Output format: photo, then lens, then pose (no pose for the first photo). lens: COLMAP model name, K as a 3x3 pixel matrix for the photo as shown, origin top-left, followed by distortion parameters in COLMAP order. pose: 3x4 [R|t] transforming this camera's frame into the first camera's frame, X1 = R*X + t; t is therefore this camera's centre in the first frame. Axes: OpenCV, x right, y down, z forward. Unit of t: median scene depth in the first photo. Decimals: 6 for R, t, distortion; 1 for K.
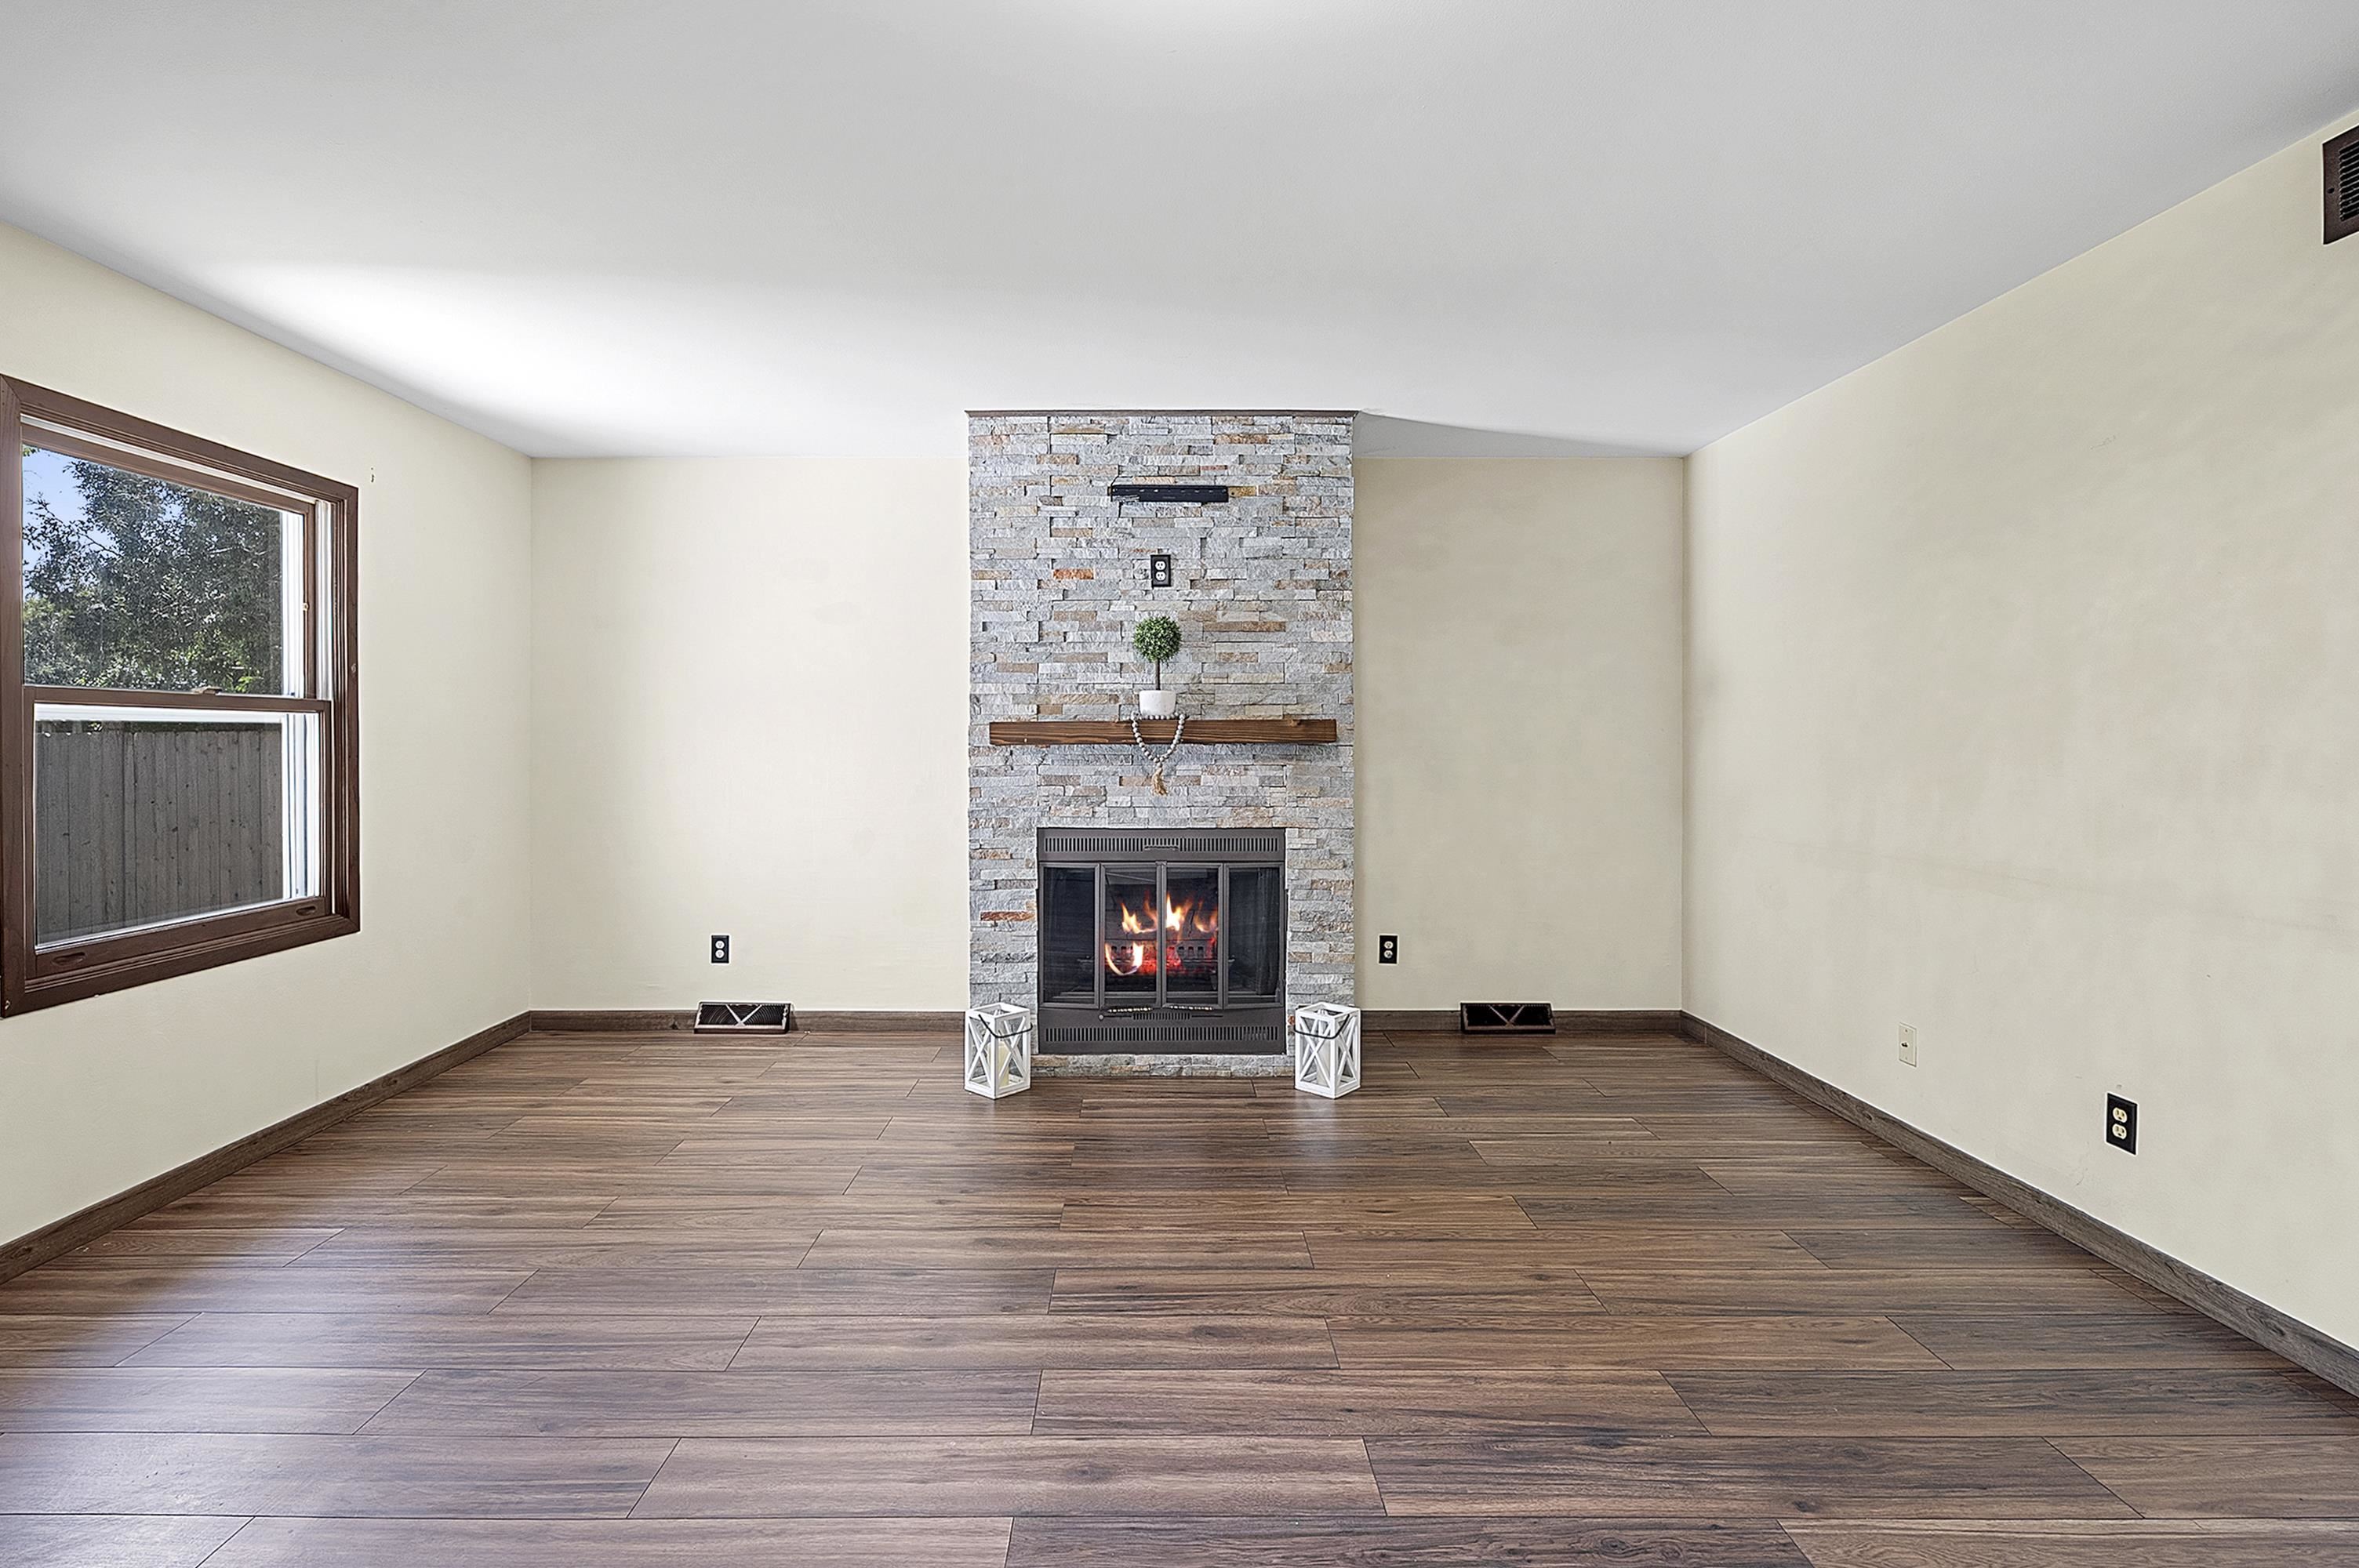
lens RADIAL K [[1078.2, 0, 1237.5], [0, 1078.2, 739.0], [0, 0, 1]] dist [-0.005237, 0.001799]
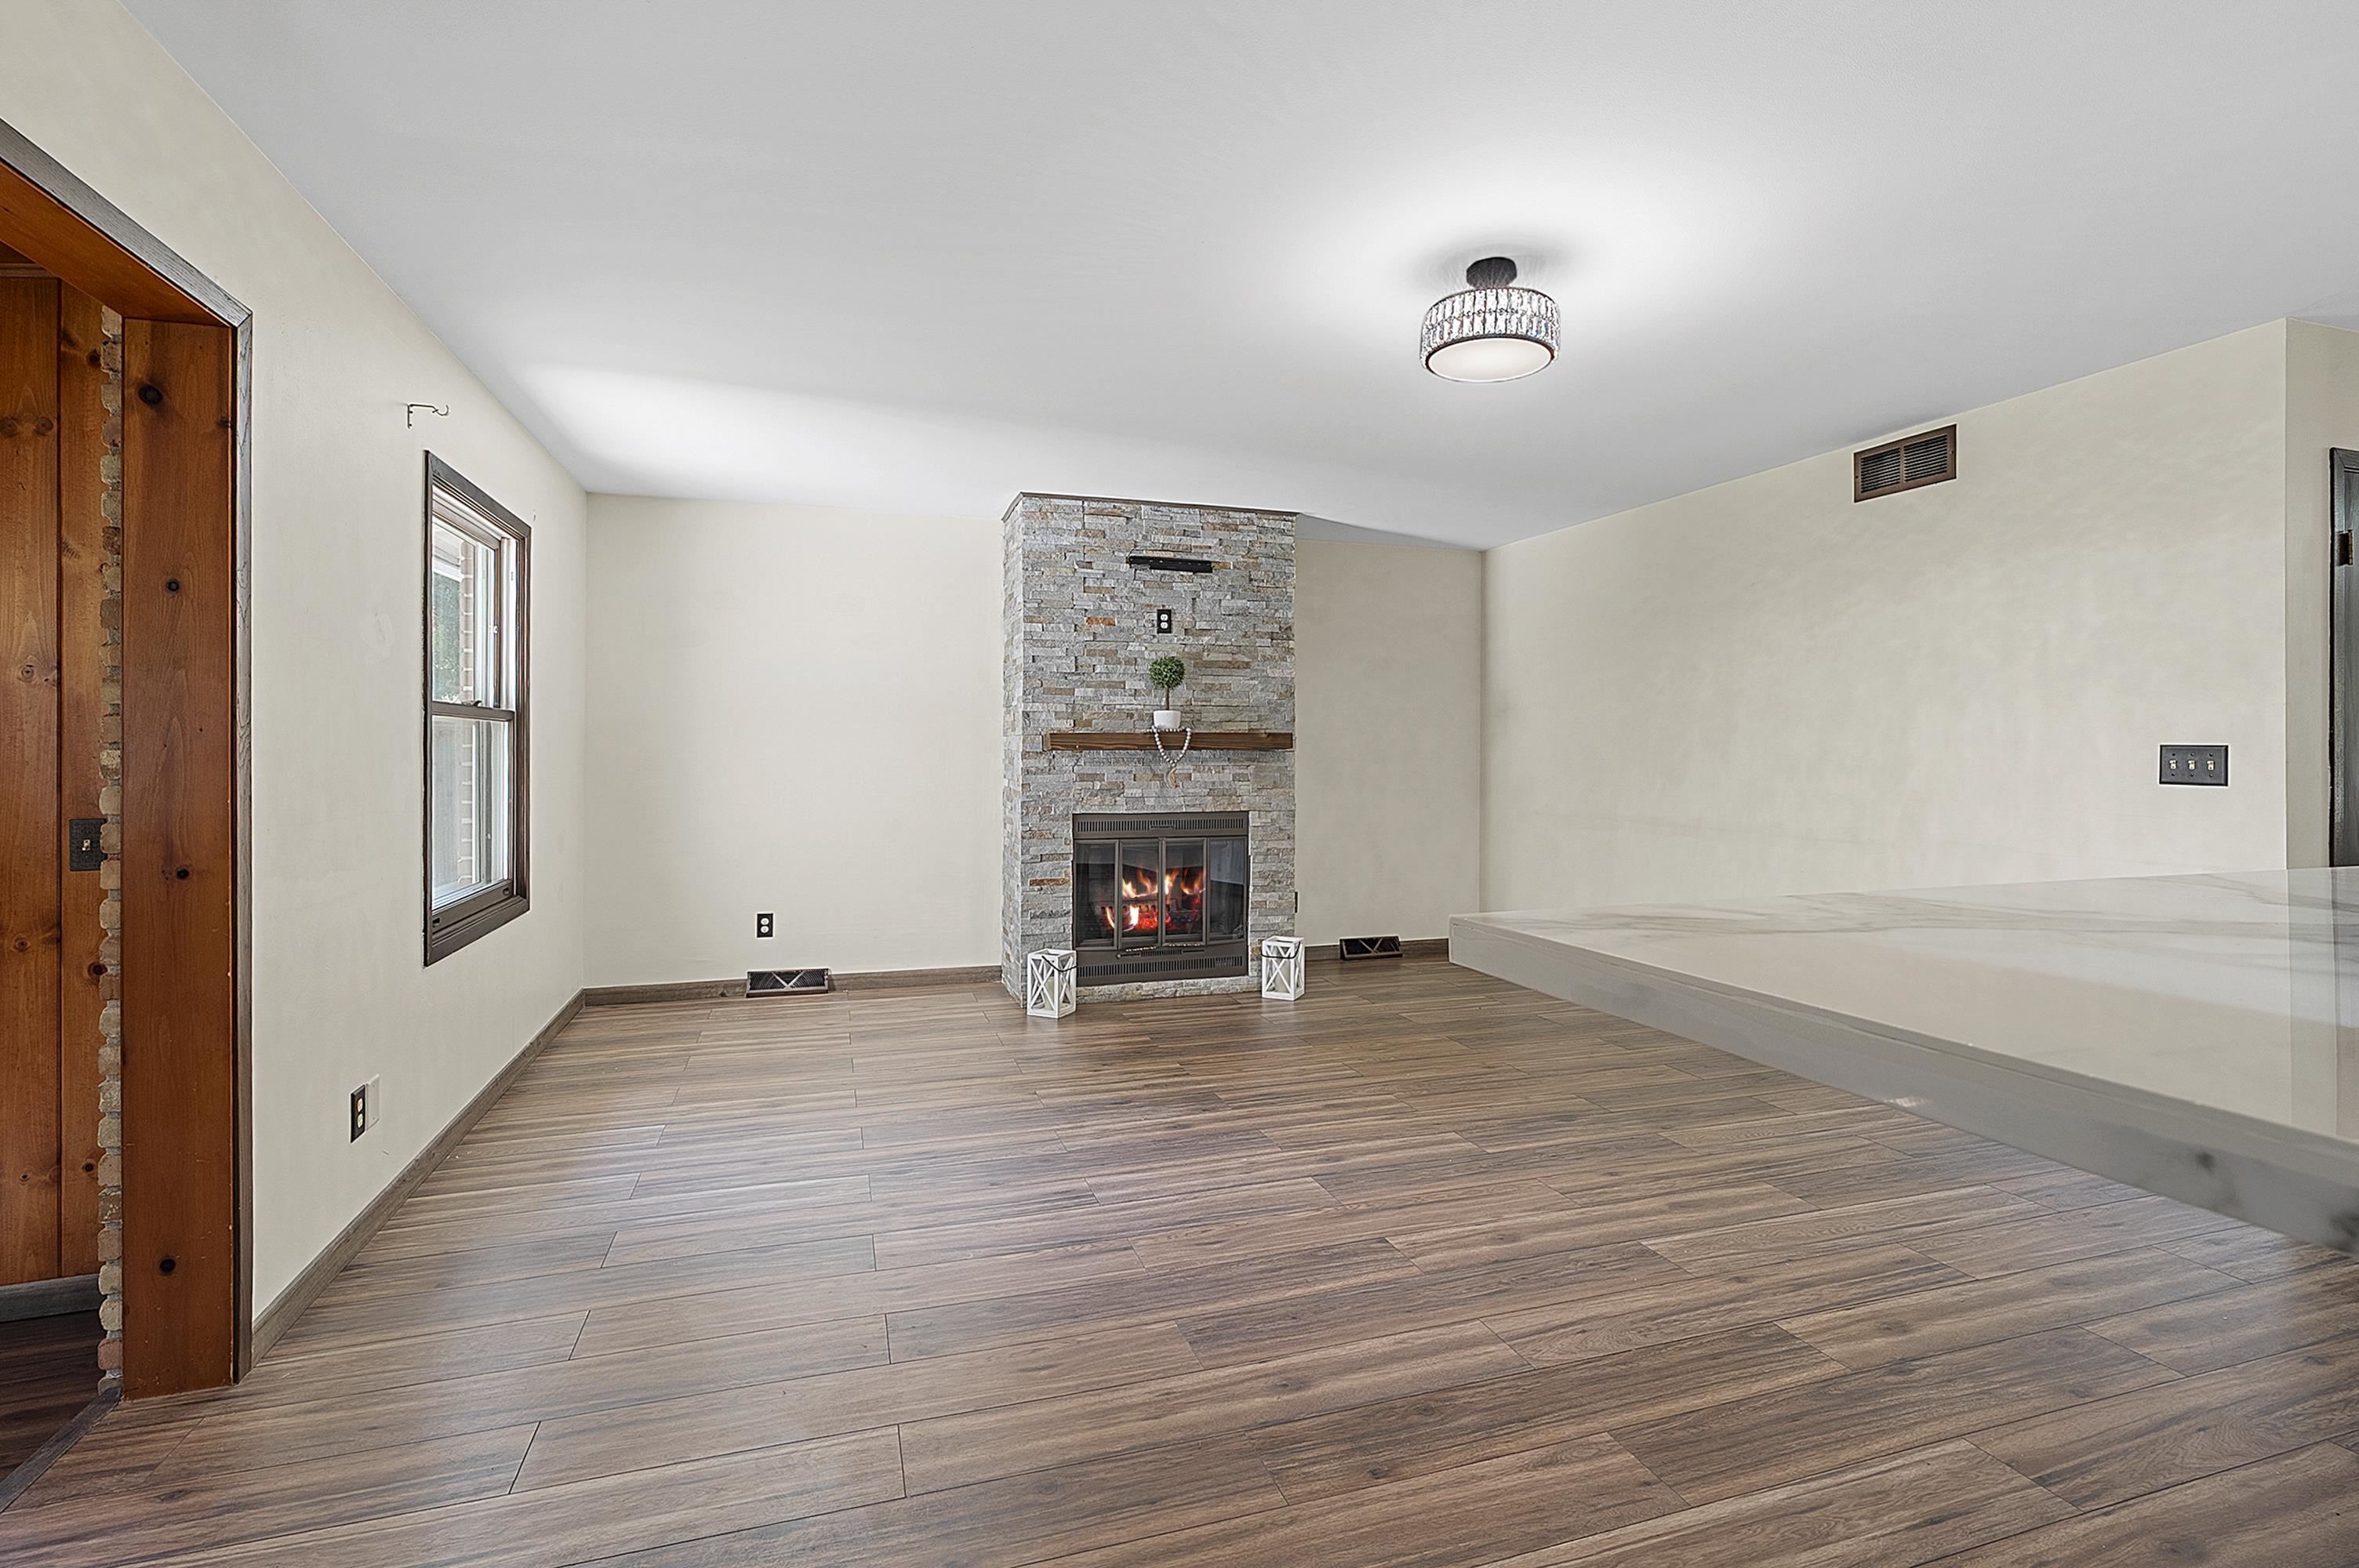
lens RADIAL K [[1142.4, 0, 1209.7], [0, 1142.4, 745.5], [0, 0, 1]] dist [-0.001682, 0.000438]
pose [[0.945175, 0.003807, 0.326543, -0.482378], [-0.003343, 0.999992, -0.001981, 0.001595], [-0.326548, 0.000781, 0.945180, -0.366403]]
